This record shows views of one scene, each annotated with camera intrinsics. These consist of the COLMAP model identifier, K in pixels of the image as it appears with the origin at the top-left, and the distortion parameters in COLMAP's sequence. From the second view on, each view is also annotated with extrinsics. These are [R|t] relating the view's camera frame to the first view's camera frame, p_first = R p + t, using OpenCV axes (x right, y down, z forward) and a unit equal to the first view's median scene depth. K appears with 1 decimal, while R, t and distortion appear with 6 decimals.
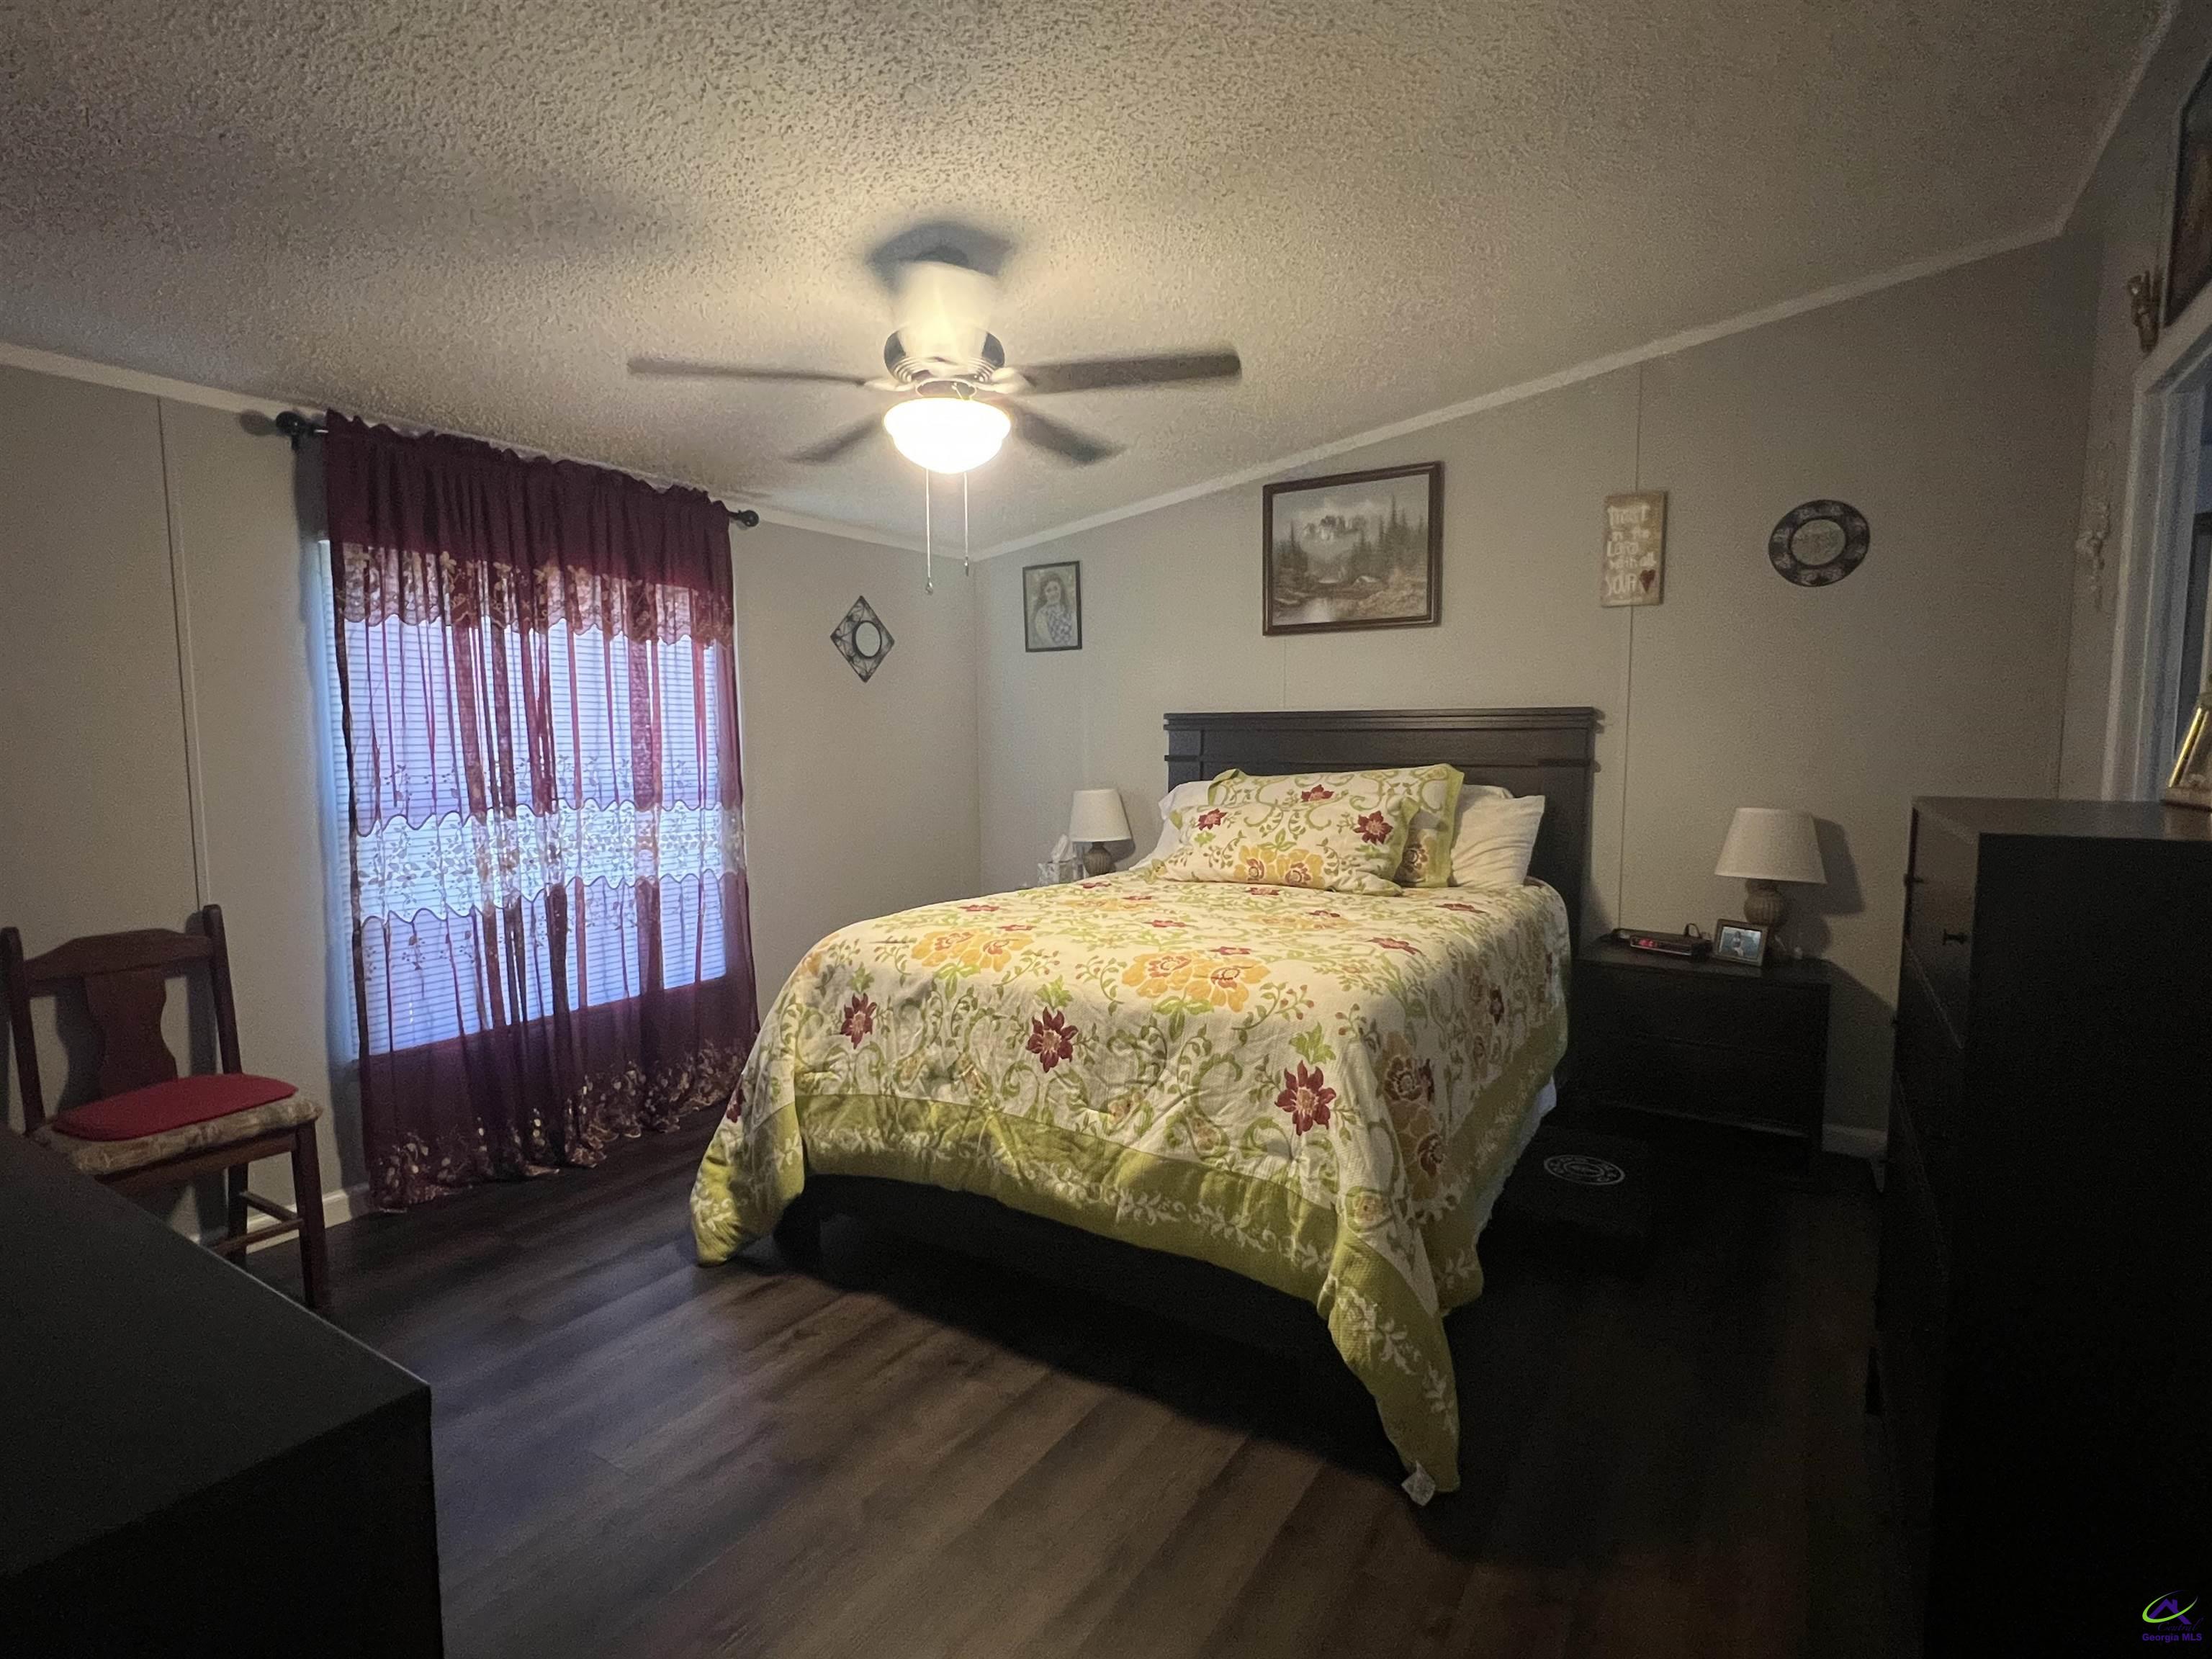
lens RADIAL K [[1096.5, 0, 1110.6], [0, 1096.5, 843.2], [0, 0, 1]] dist [-0.003958, 0.002047]
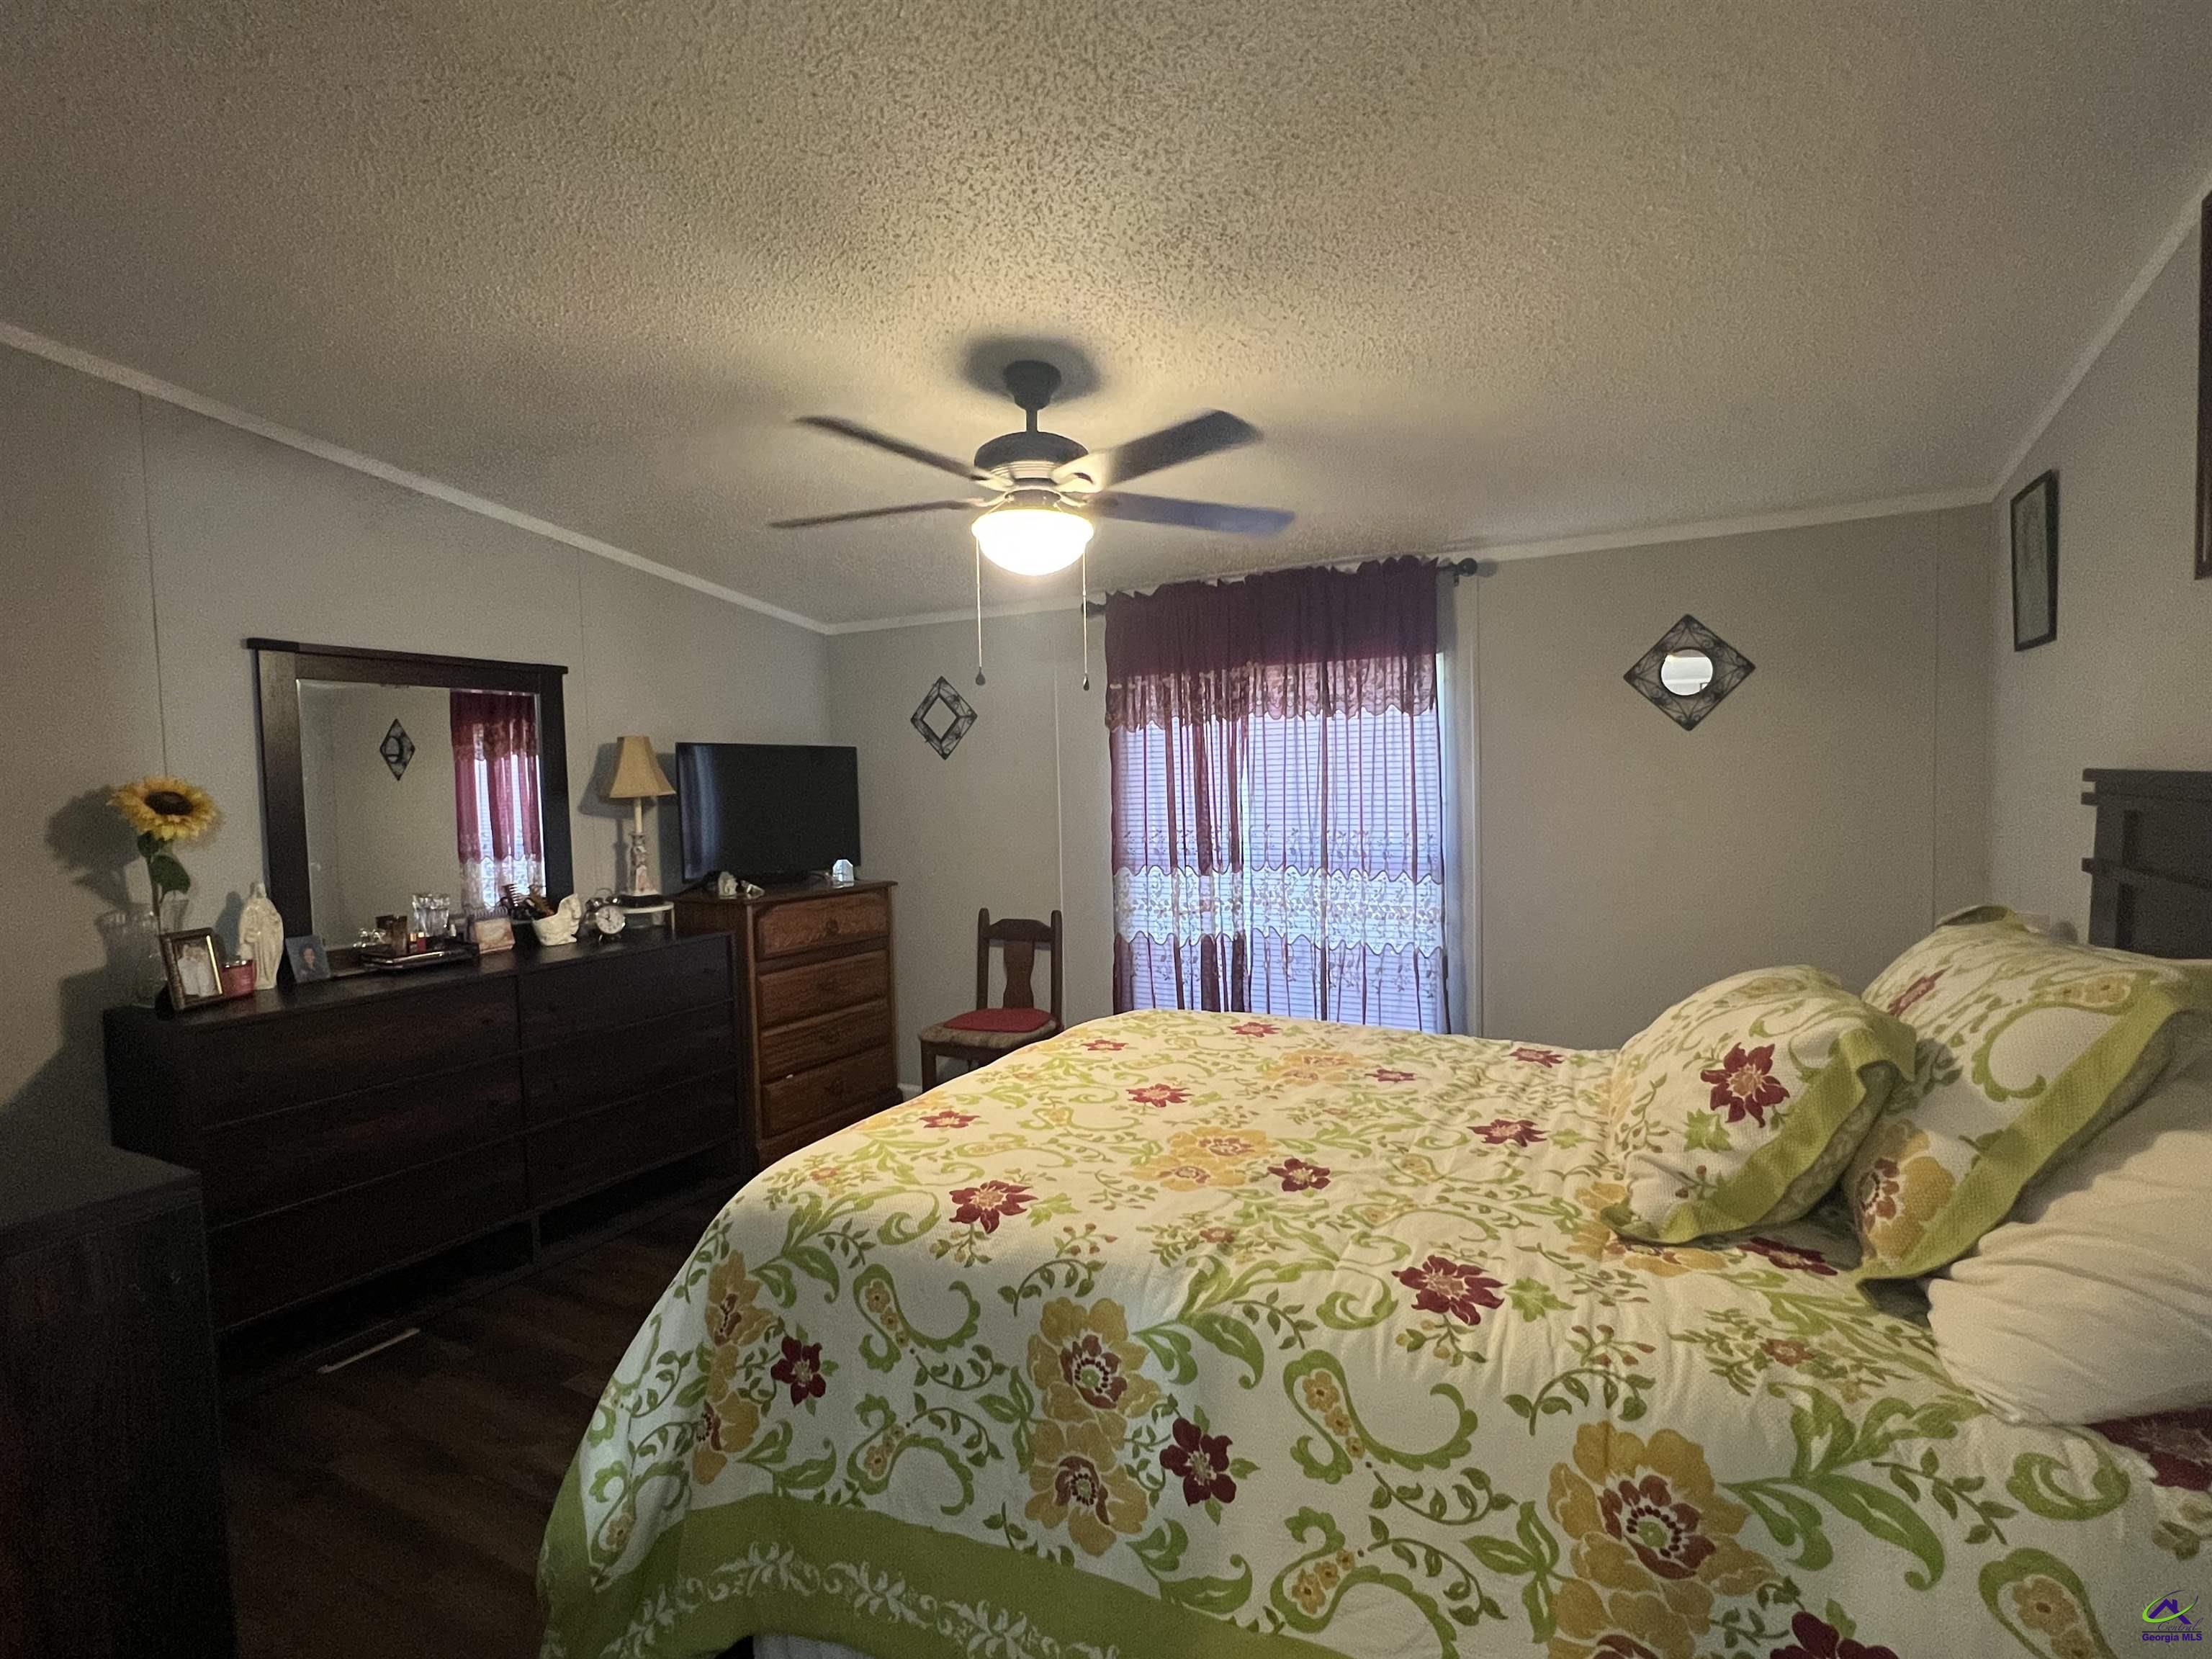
lens RADIAL K [[1096.5, 0, 1102.4], [0, 1096.5, 833.3], [0, 0, 1]] dist [-0.003958, 0.002047]
pose [[0.058735, 0.055439, -0.996733, 0.634998], [-0.069100, 0.996288, 0.051342, -0.112189], [0.995879, 0.065859, 0.062348, 0.722021]]
